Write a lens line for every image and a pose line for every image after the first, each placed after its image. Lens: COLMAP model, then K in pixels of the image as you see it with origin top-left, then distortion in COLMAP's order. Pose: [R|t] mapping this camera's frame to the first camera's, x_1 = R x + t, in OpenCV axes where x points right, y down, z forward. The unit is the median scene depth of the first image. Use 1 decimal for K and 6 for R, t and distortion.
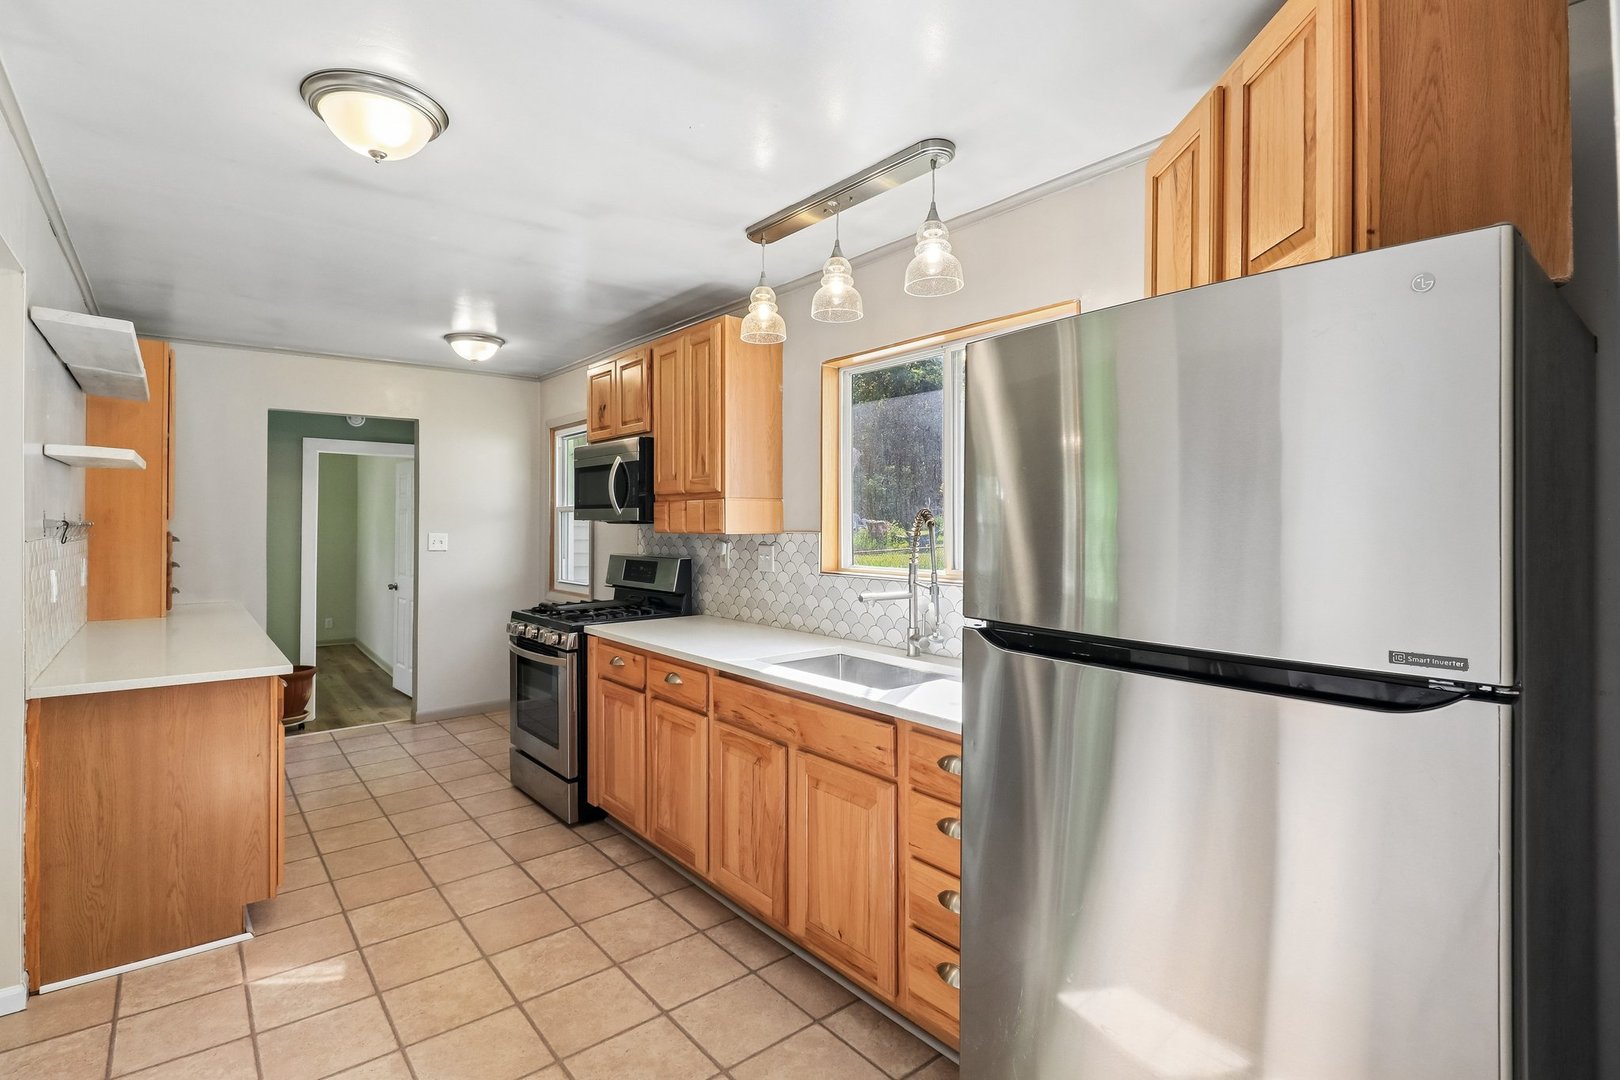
lens RADIAL K [[758.0, 0, 812.7], [0, 758.0, 517.0], [0, 0, 1]] dist [-0.022722, -0.000385]
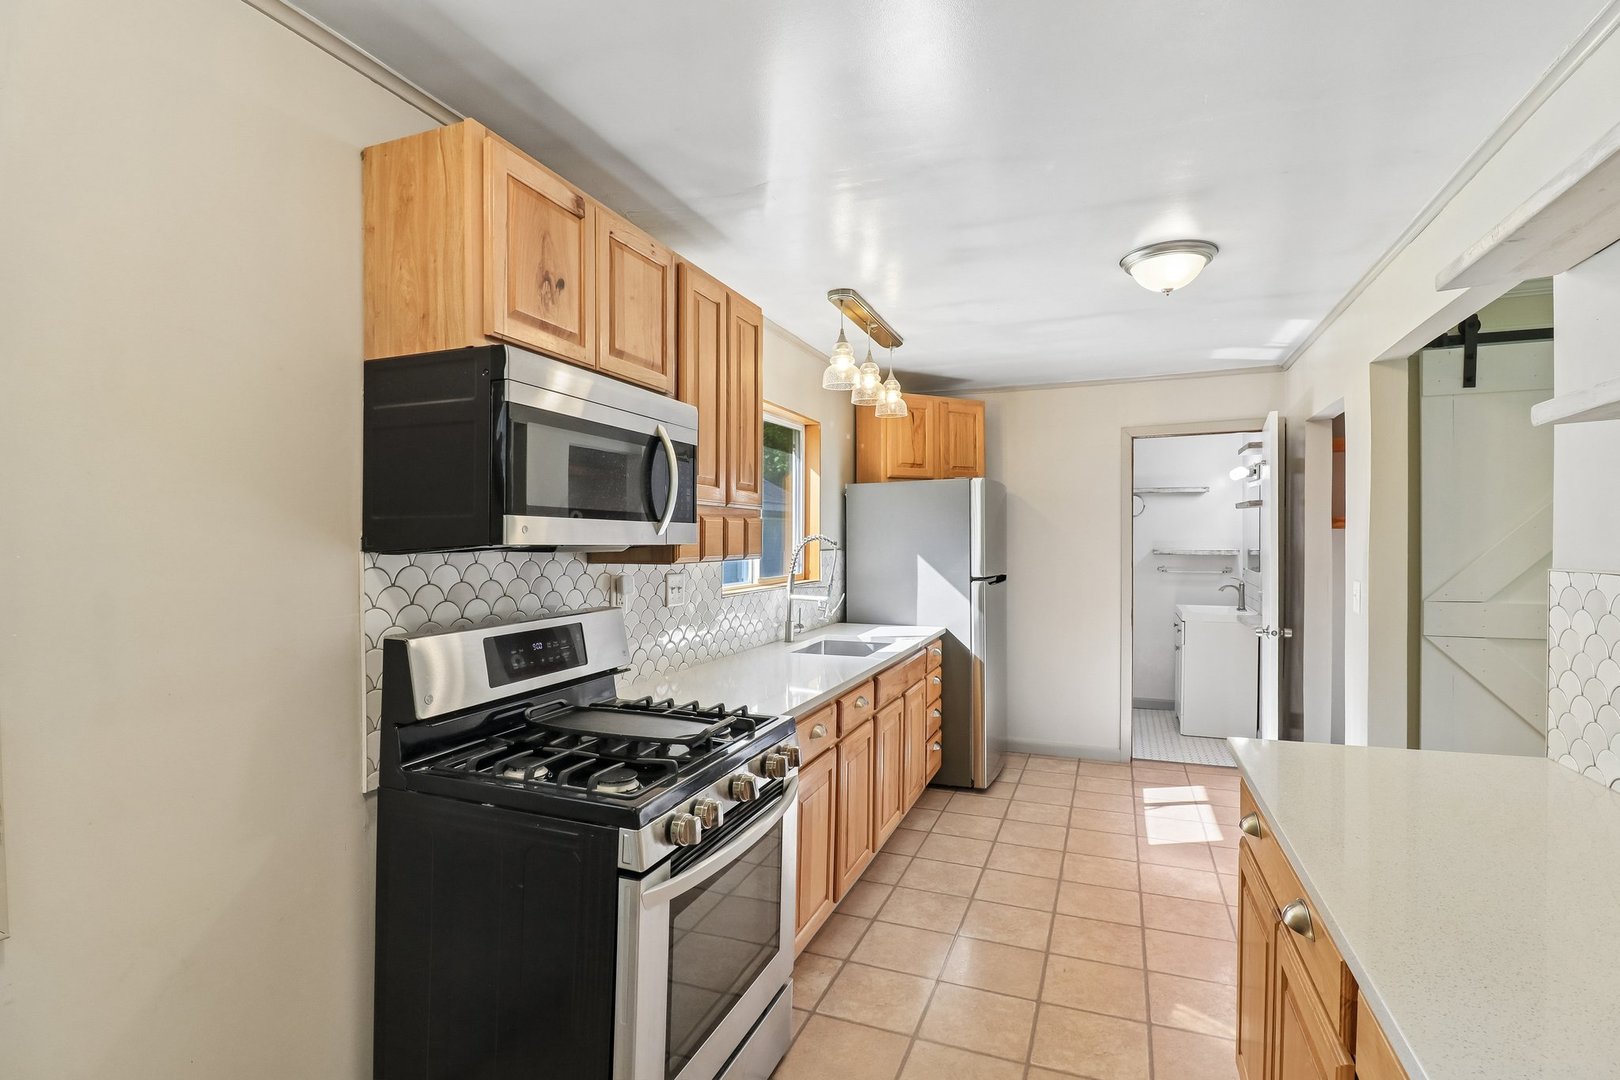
lens RADIAL K [[780.4, 0, 806.9], [0, 780.4, 542.3], [0, 0, 1]] dist [-0.001902, 0.000127]
pose [[-0.473046, -0.001734, 0.881036, -0.873340], [-0.006457, 0.999978, -0.001499, 0.006920], [-0.881014, -0.006398, -0.473047, 1.277529]]
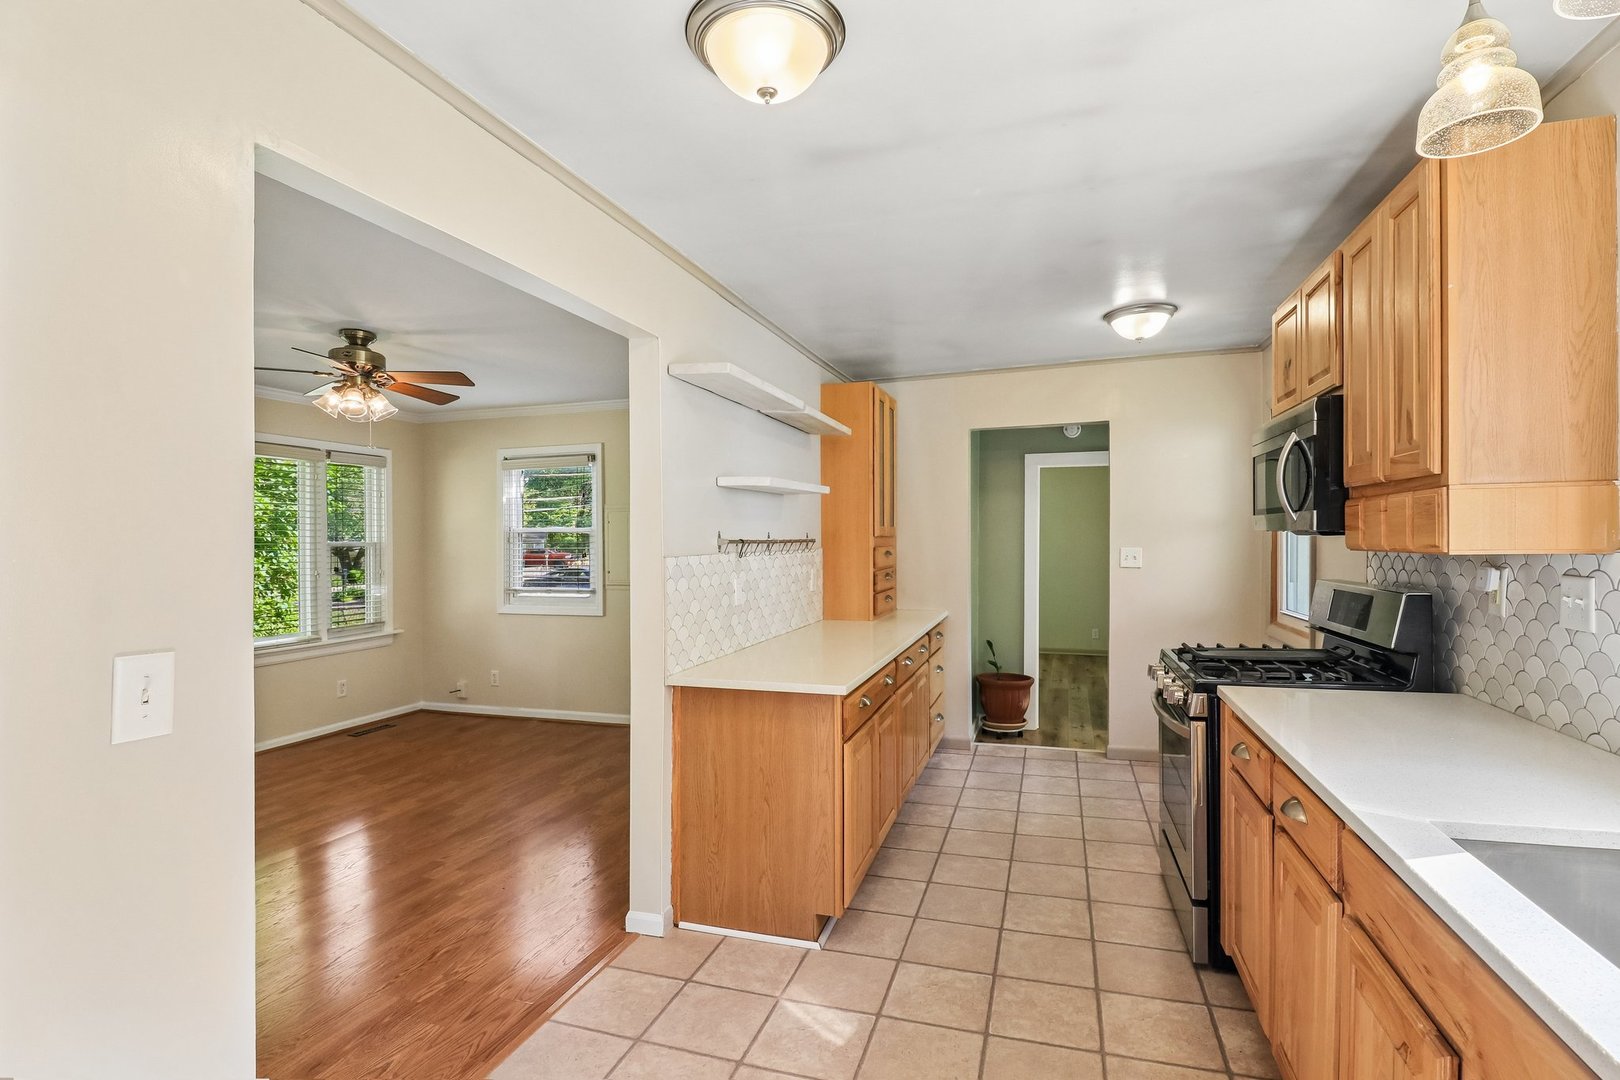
lens RADIAL K [[764.5, 0, 809.5], [0, 764.5, 547.6], [0, 0, 1]] dist [0.003067, -0.017779]
pose [[0.534982, 0.003151, -0.844858, 0.085319], [0.018567, 0.999708, 0.015485, 0.001353], [0.844660, -0.023970, 0.534767, 0.321644]]
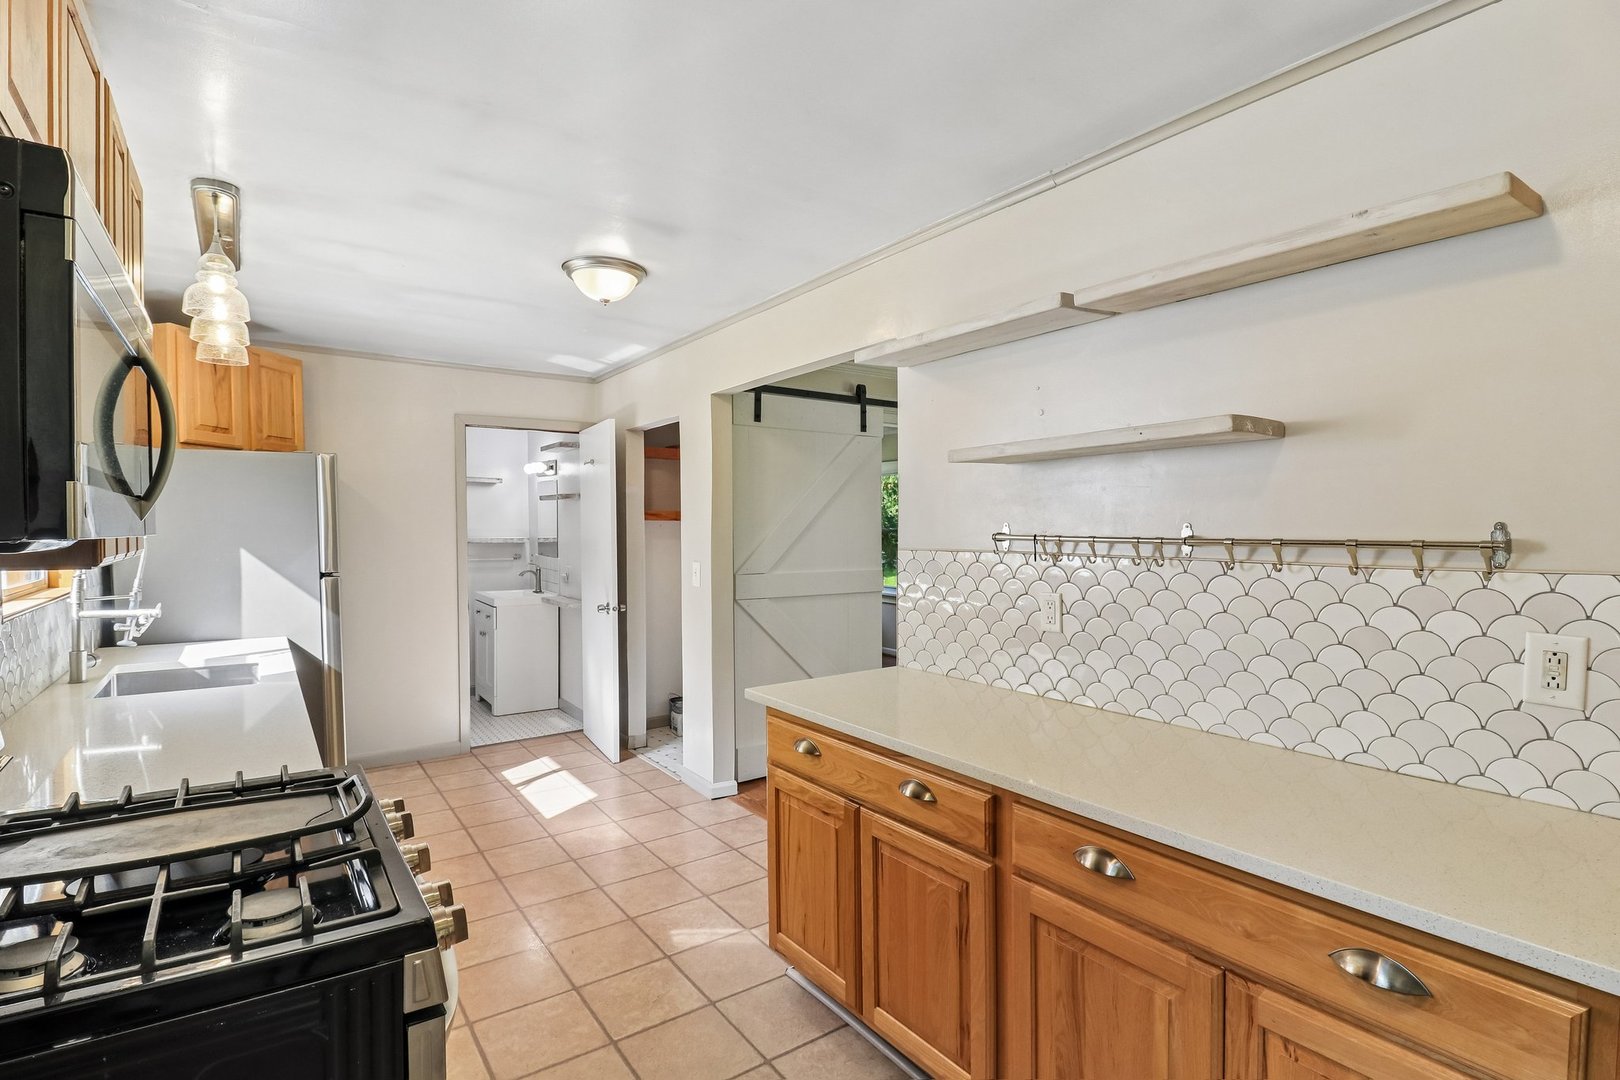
lens RADIAL K [[780.4, 0, 806.9], [0, 780.4, 542.3], [0, 0, 1]] dist [-0.001902, 0.000127]
pose [[-0.997024, -0.006336, 0.076834, -0.619624], [-0.005683, 0.999946, 0.008726, 0.005648], [-0.076885, 0.008263, -0.997006, 1.442449]]
